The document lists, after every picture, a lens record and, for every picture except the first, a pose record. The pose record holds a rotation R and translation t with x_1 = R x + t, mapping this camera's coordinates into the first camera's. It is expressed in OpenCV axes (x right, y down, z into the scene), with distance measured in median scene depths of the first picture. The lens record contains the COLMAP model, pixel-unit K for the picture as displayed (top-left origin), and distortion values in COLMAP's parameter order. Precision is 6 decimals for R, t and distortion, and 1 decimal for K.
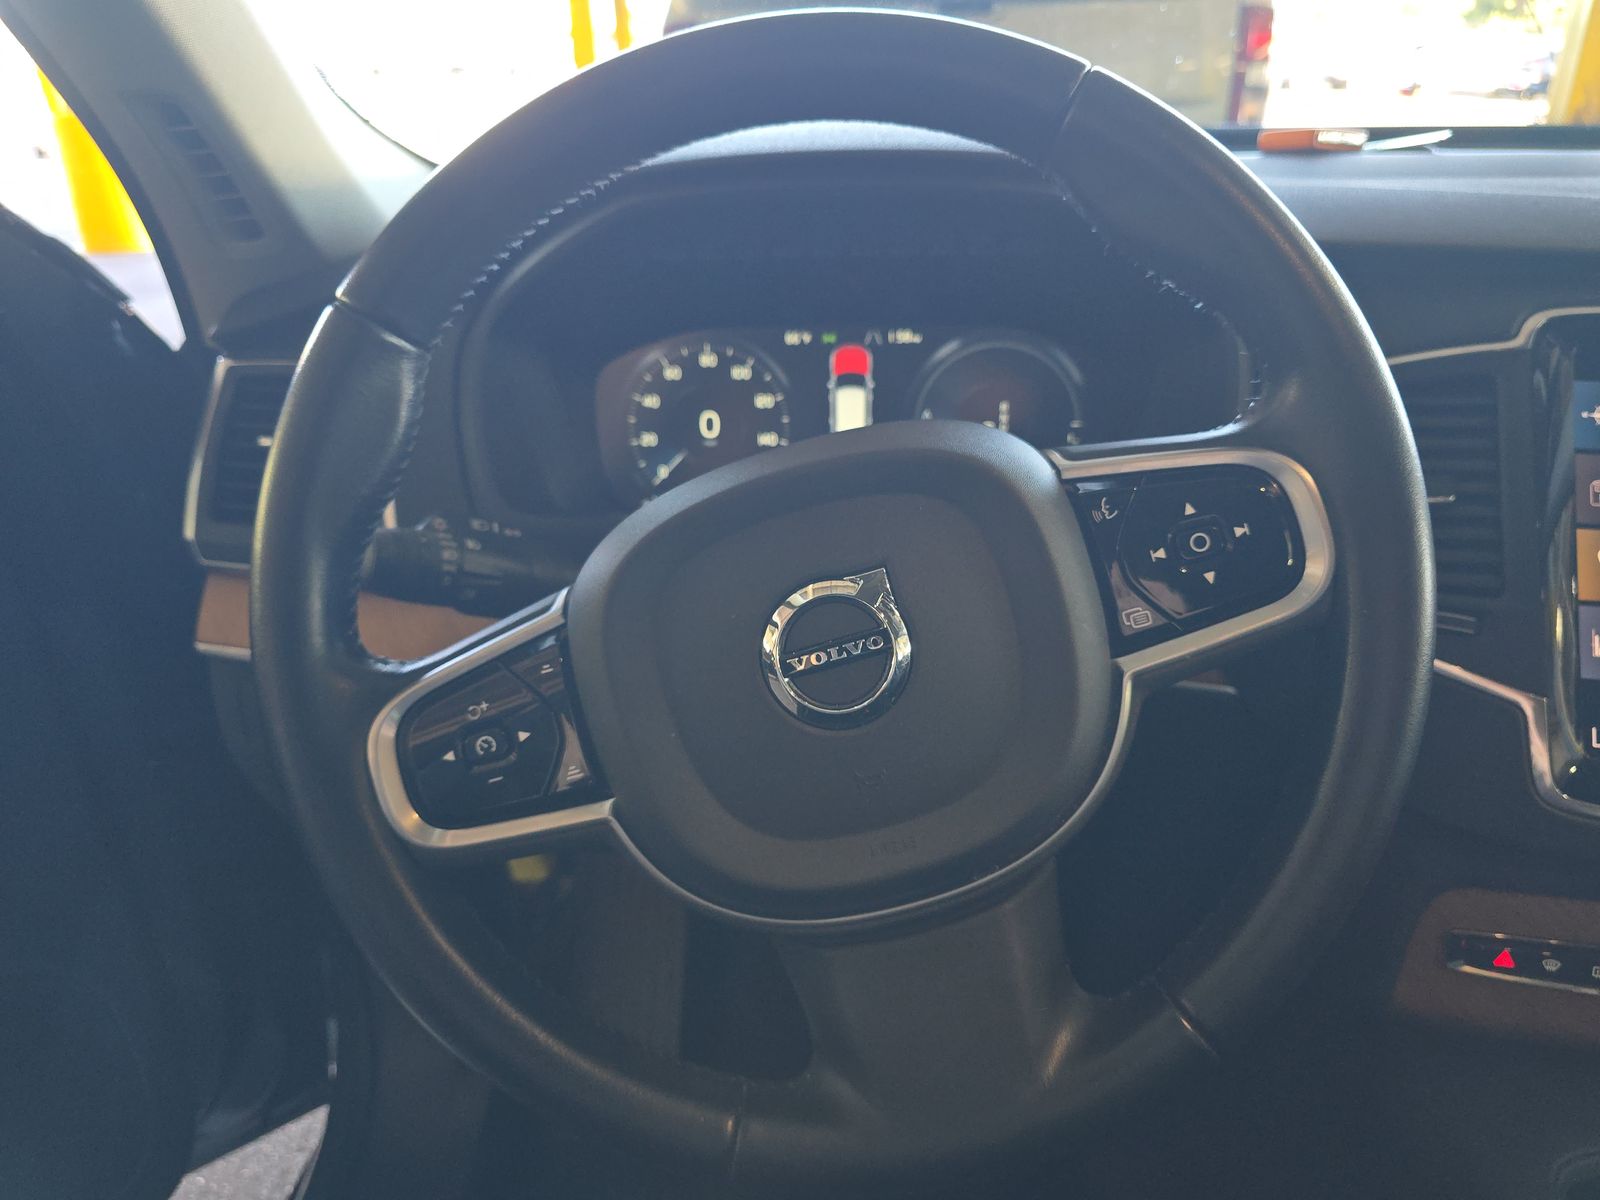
lens RADIAL K [[1083.3, 0, 807.5], [0, 1083.3, 607.5], [0, 0, 1]] dist [0.034598, -0.037573]
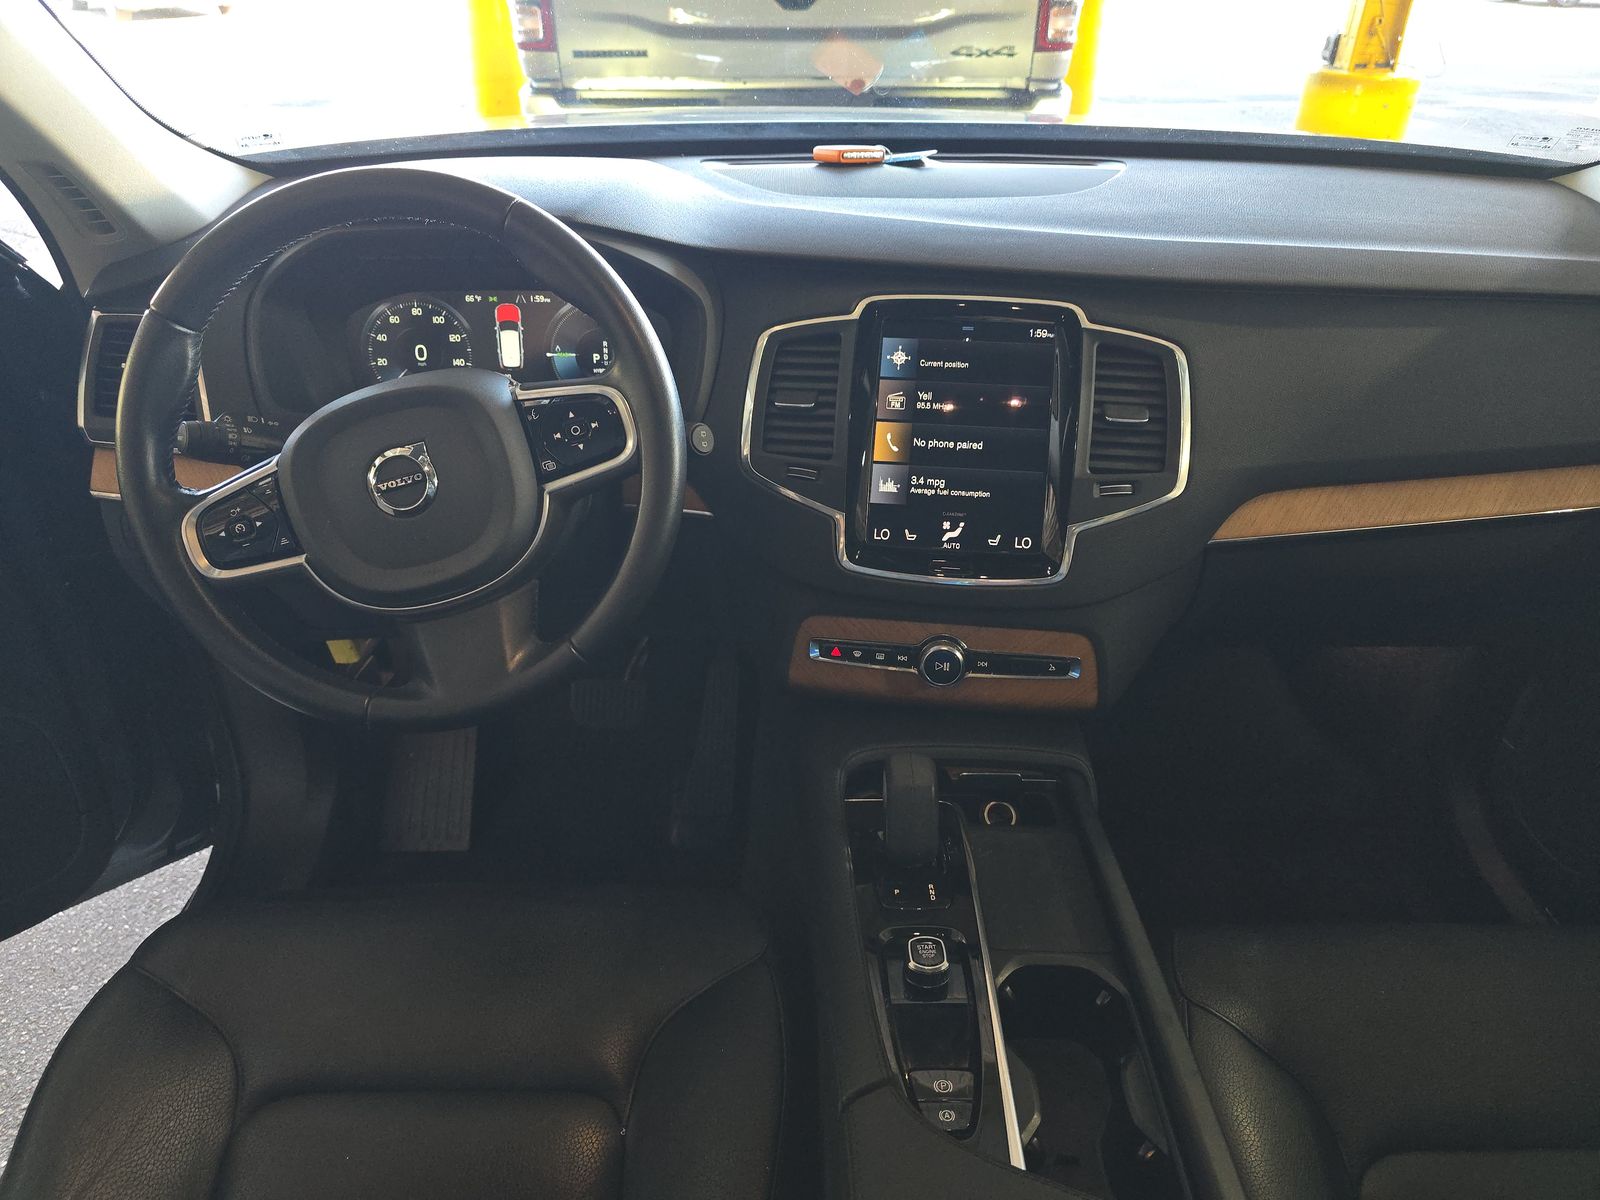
lens RADIAL K [[1052.6, 0, 800.0], [0, 1052.6, 600.0], [0, 0, 1]] dist [0.037905, -0.035299]
pose [[0.996942, -0.014499, 0.076785, 0.432074], [0.006337, 0.994400, 0.105493, 0.038797], [-0.077884, -0.104684, 0.991451, -0.782145]]
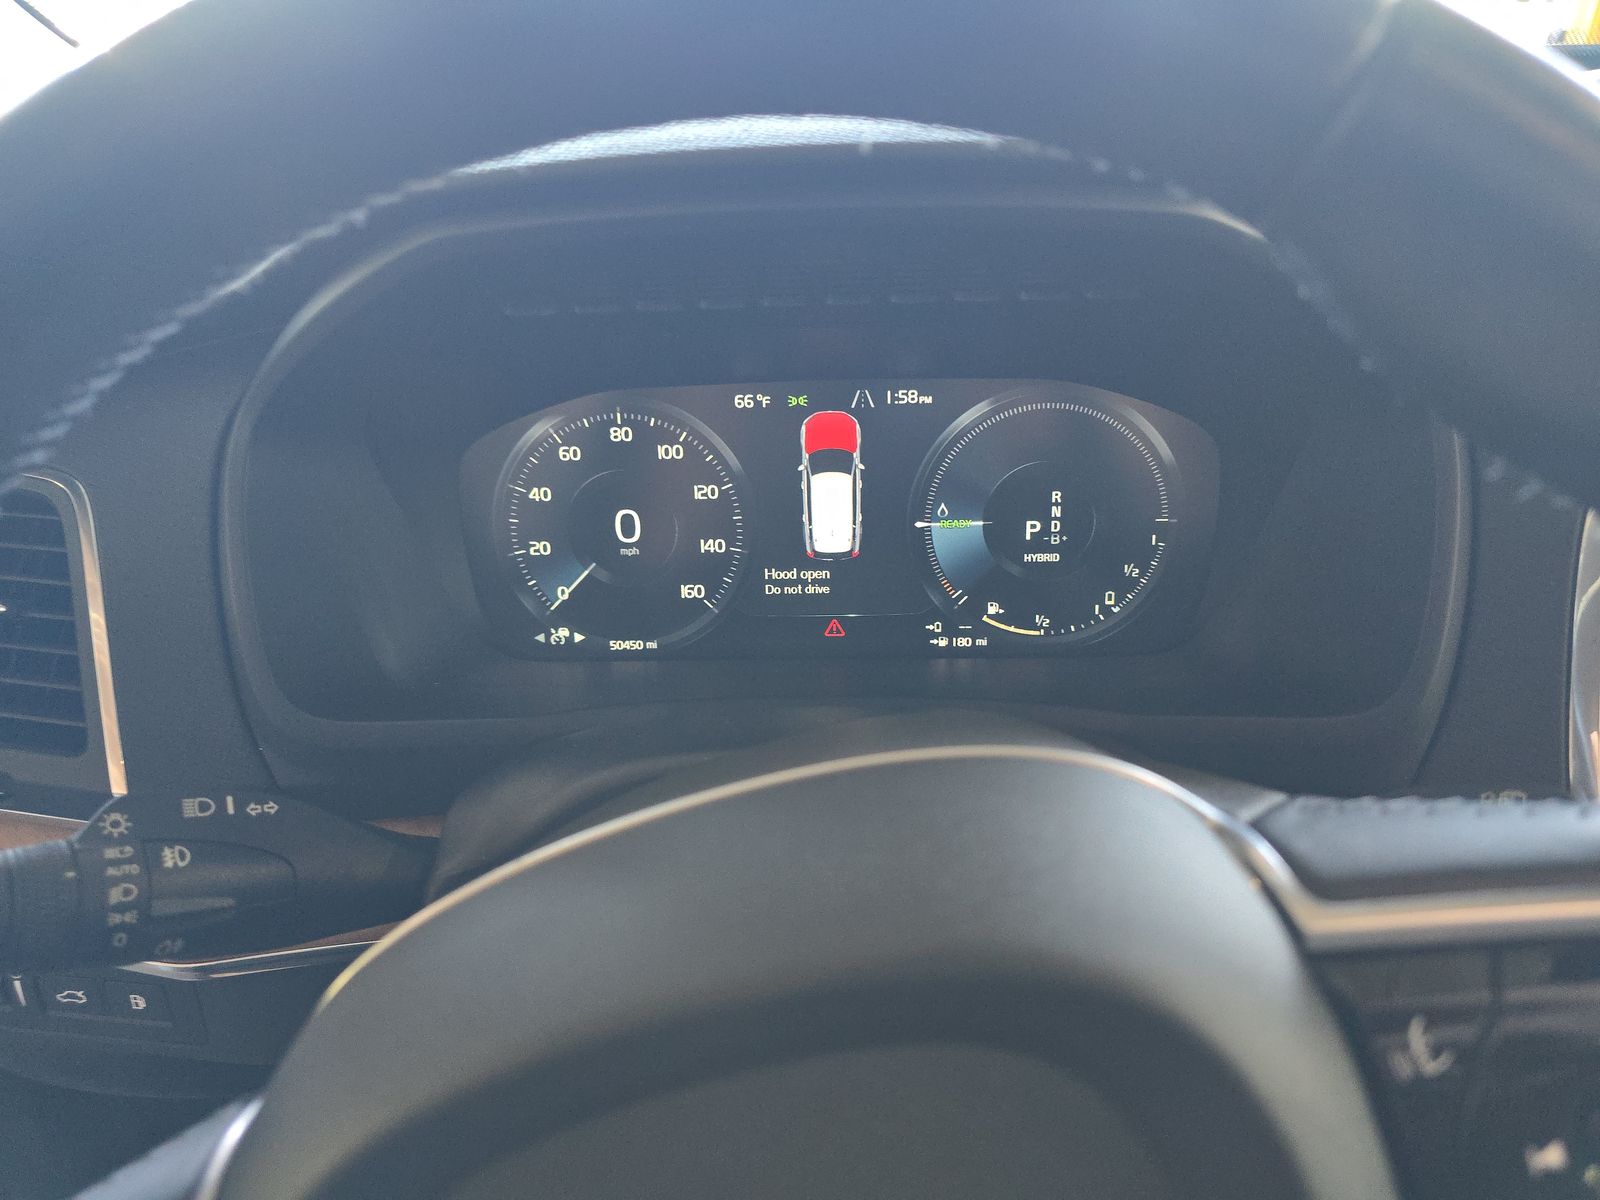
lens RADIAL K [[1083.3, 0, 807.5], [0, 1083.3, 607.5], [0, 0, 1]] dist [0.034598, -0.037573]
pose [[0.999700, -0.023588, 0.006582, 0.023338], [0.023144, 0.997876, 0.060888, -0.201129], [-0.008004, -0.060718, 0.998123, 0.398327]]
